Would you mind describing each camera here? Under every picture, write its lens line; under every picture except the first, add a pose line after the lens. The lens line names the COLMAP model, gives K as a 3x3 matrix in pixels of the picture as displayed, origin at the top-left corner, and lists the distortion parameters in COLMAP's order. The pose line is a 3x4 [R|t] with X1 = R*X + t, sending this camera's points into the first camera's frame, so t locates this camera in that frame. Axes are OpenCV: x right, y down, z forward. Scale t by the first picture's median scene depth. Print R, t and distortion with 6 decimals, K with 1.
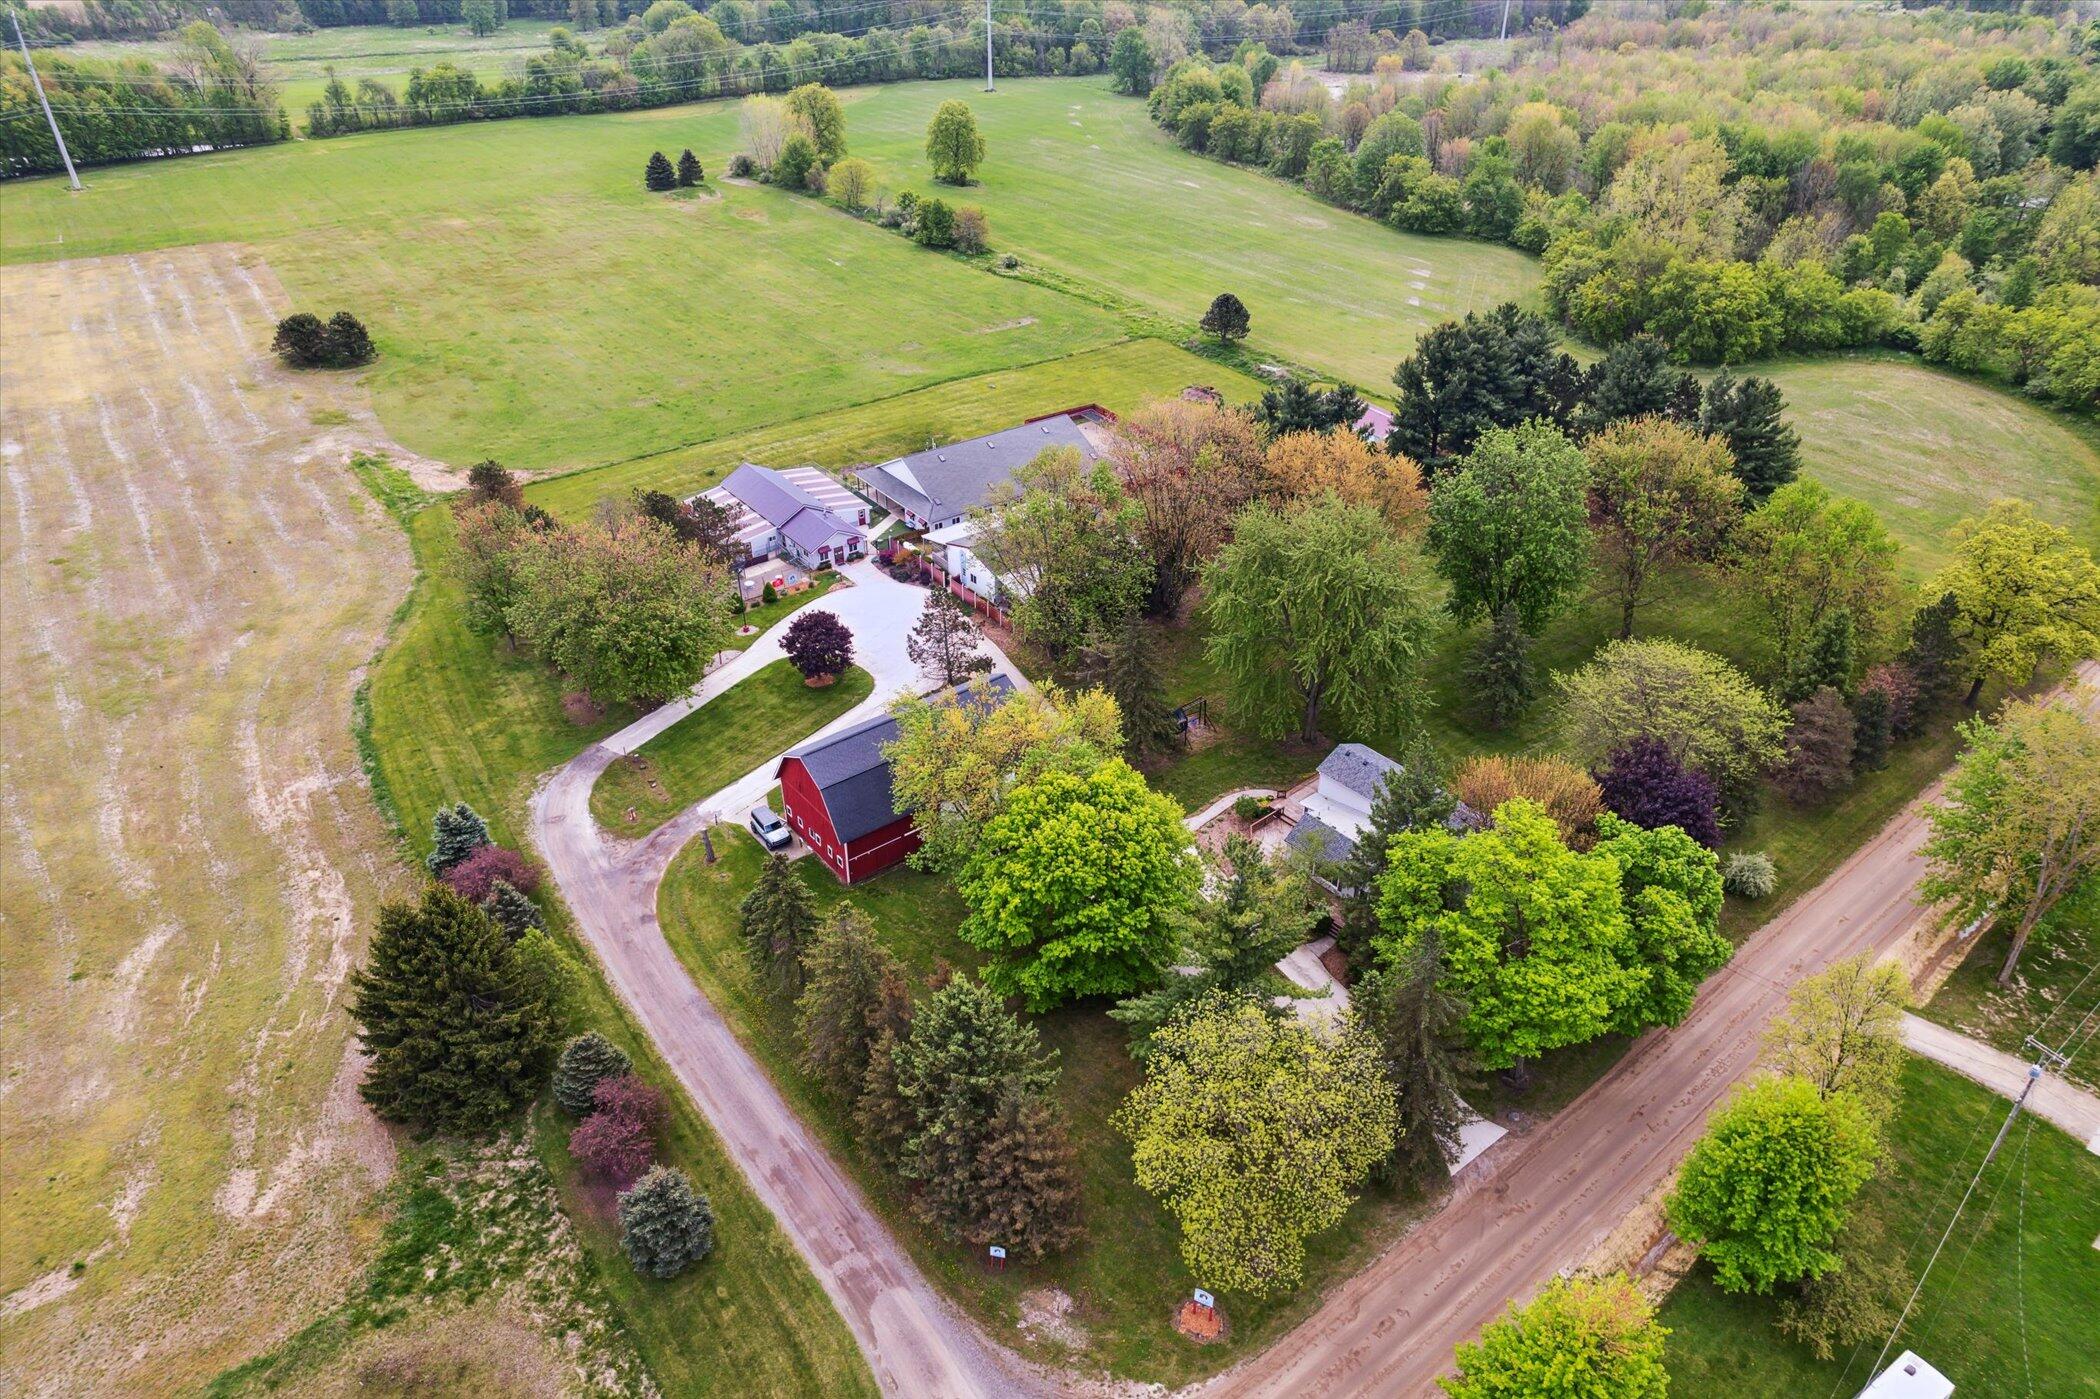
lens RADIAL K [[1370.3, 0, 1054.9], [0, 1370.3, 698.0], [0, 0, 1]] dist [-0.080559, 0.075089]
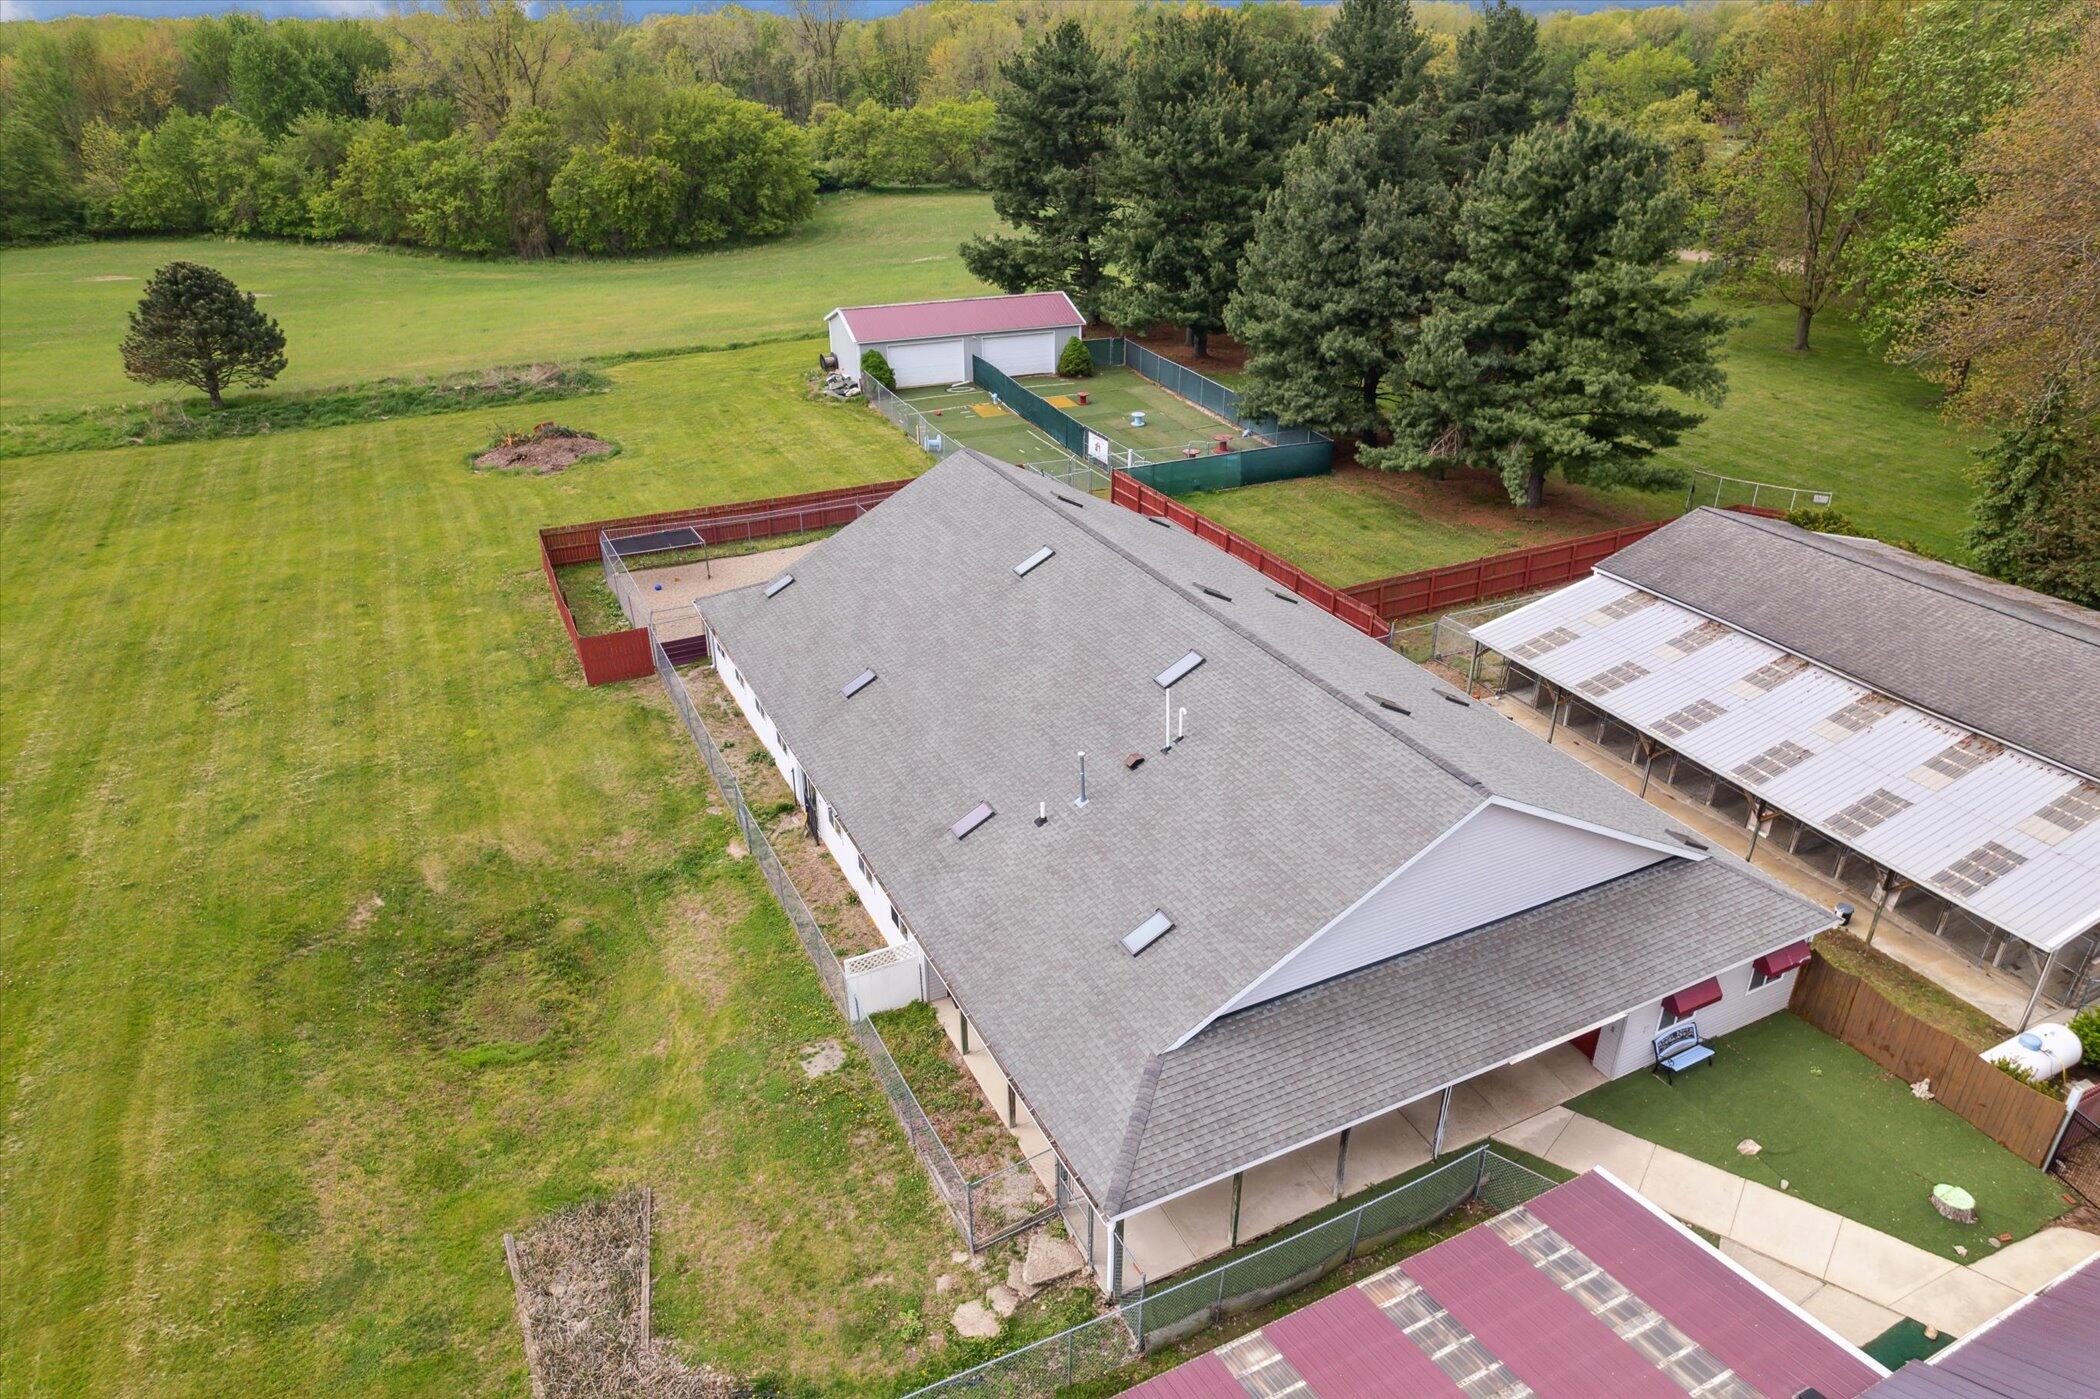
lens RADIAL K [[1337.7, 0, 1055.1], [0, 1337.7, 725.0], [0, 0, 1]] dist [-0.080751, 0.069595]
pose [[0.171590, -0.464345, 0.868873, -0.287006], [0.524571, 0.789594, 0.318382, -0.296853], [-0.833896, 0.401154, 0.379068, 1.131878]]
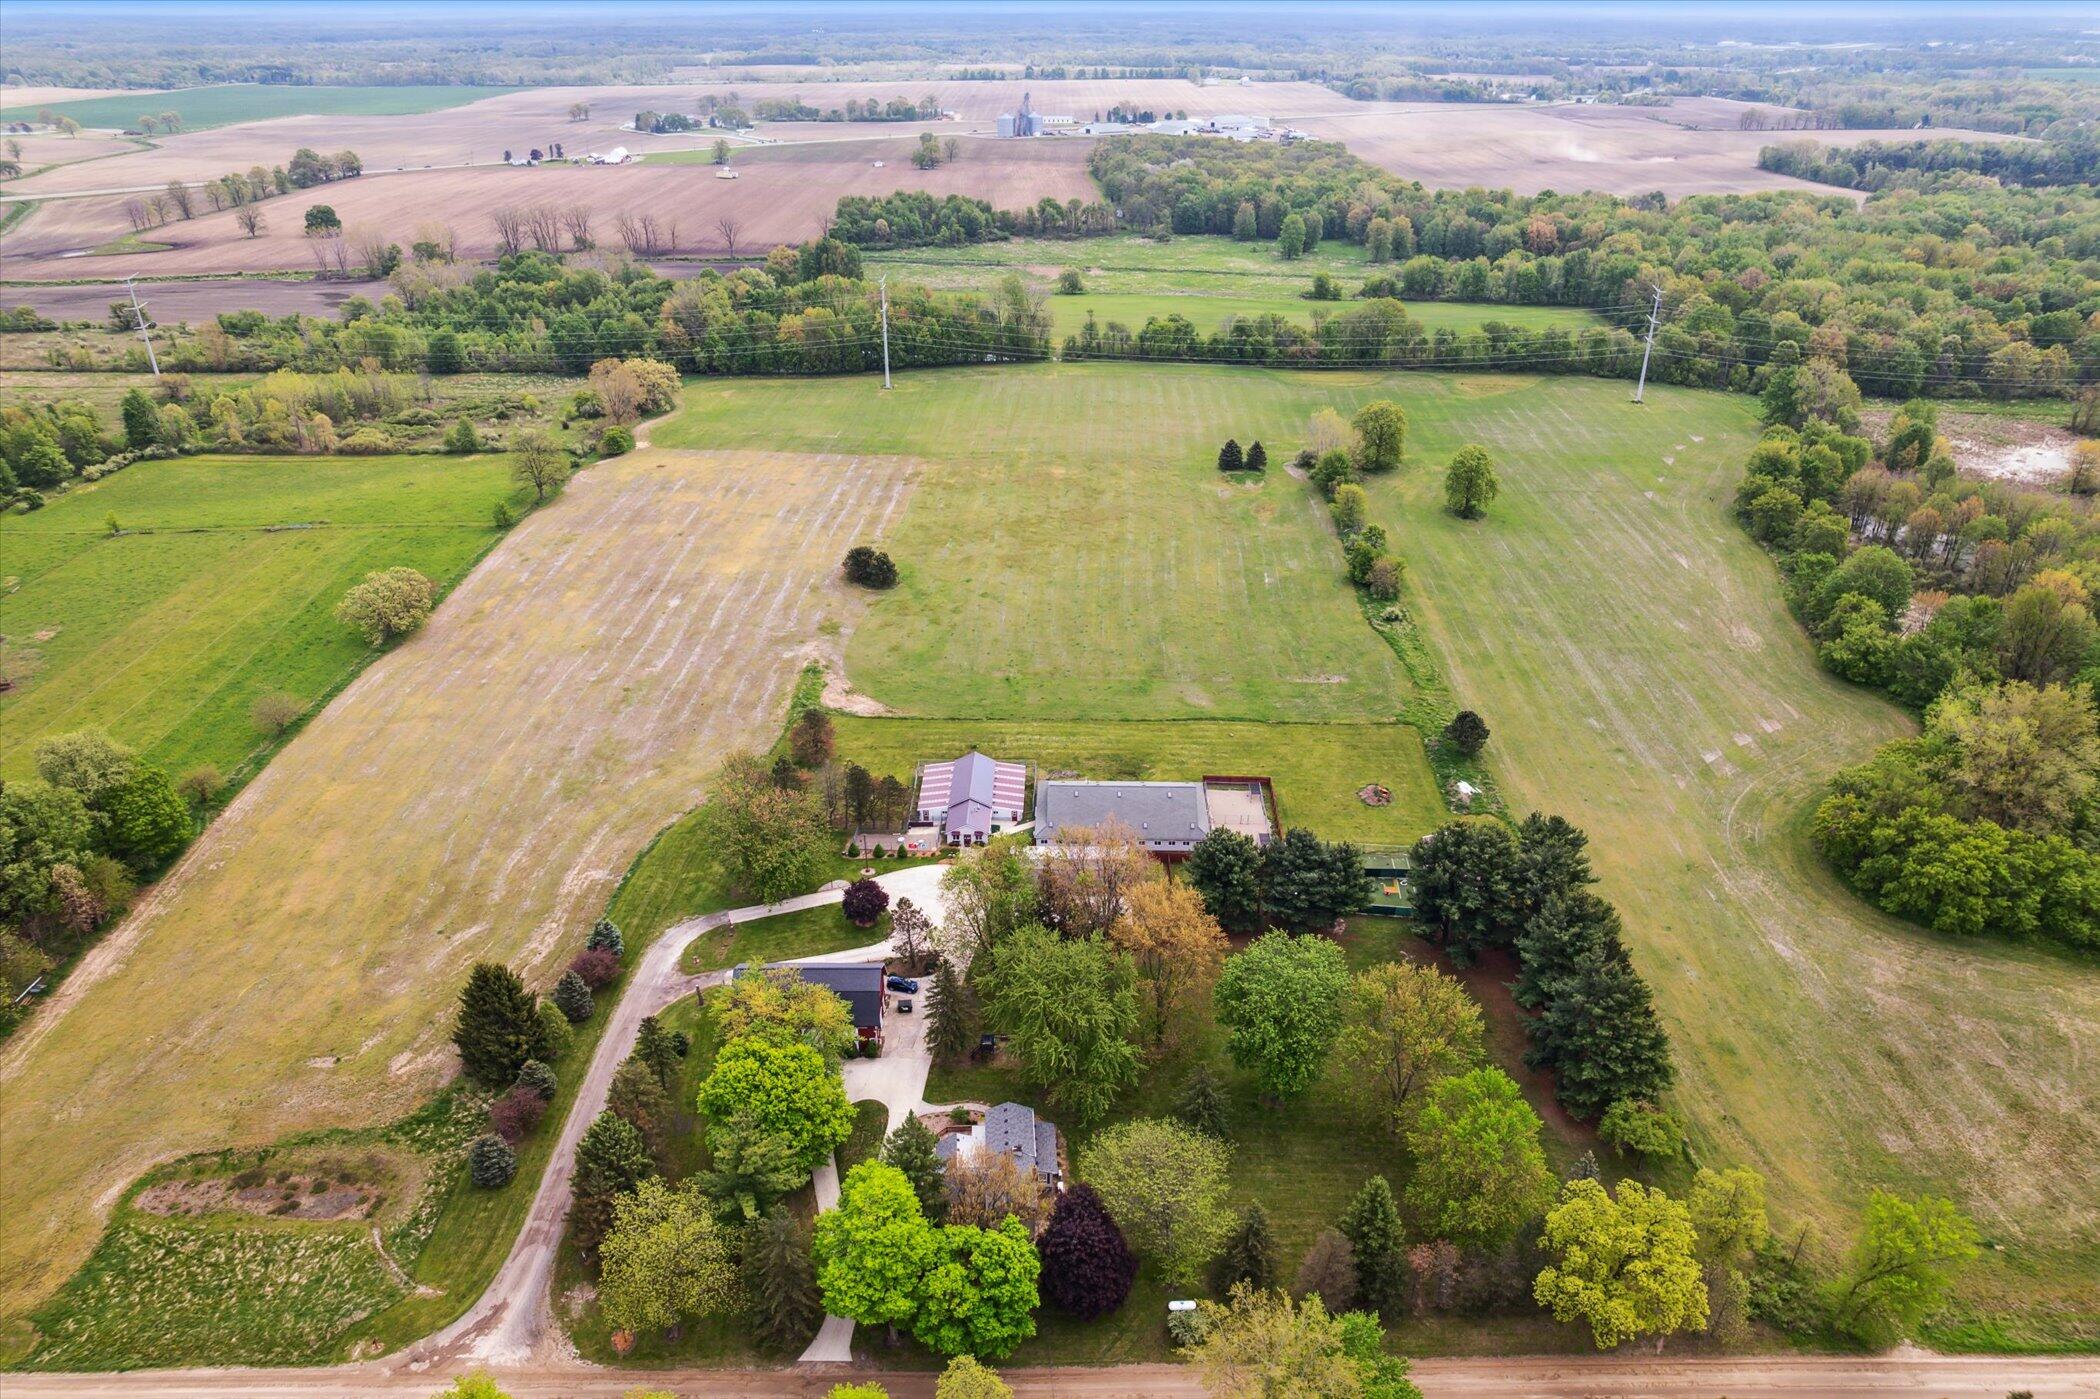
lens RADIAL K [[1370.3, 0, 1054.9], [0, 1370.3, 698.0], [0, 0, 1]] dist [-0.080559, 0.075089]
pose [[0.794738, 0.280527, -0.538234, 0.717424], [-0.326411, 0.945168, 0.010654, -0.320245], [0.511710, 0.167219, 0.842728, -0.223966]]
